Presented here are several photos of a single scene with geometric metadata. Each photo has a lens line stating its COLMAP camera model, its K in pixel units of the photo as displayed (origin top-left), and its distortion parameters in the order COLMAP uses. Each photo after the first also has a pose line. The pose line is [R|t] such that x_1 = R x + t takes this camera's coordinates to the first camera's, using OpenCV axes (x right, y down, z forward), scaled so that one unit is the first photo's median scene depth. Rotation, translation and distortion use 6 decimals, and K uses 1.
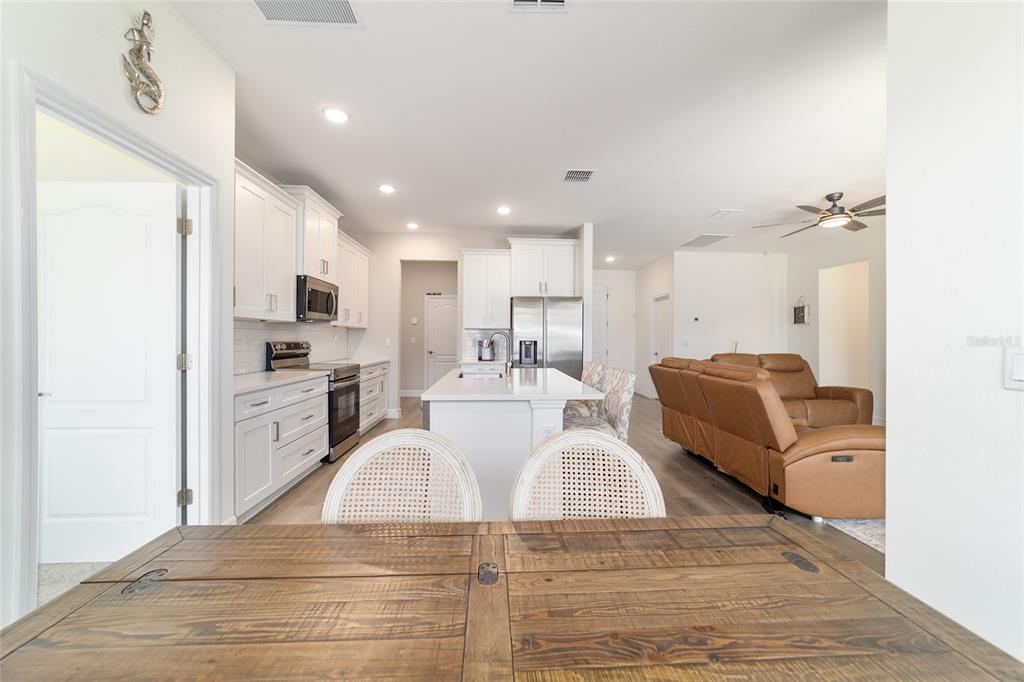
lens RADIAL K [[394.9, 0, 512.6], [0, 394.9, 338.6], [0, 0, 1]] dist [-0.003647, 0.000313]
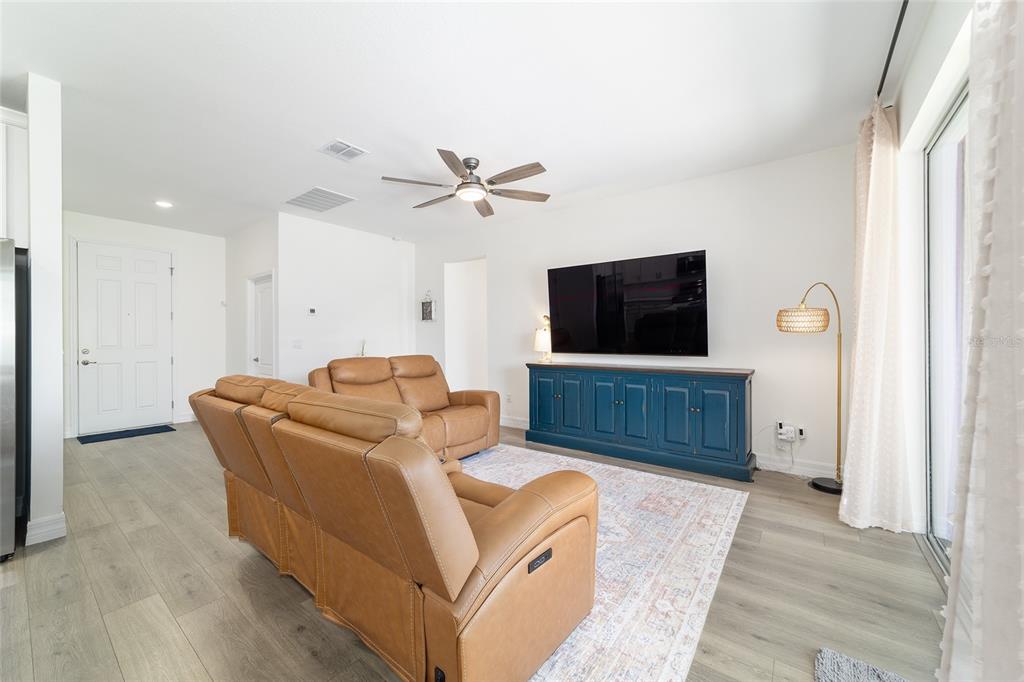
lens RADIAL K [[394.9, 0, 510.4], [0, 394.9, 338.8], [0, 0, 1]] dist [-0.003647, 0.000313]
pose [[0.647943, -0.010608, 0.761615, 0.221751], [0.008621, 0.999941, 0.006593, 0.000963], [-0.761640, 0.002294, 0.647996, 0.373306]]
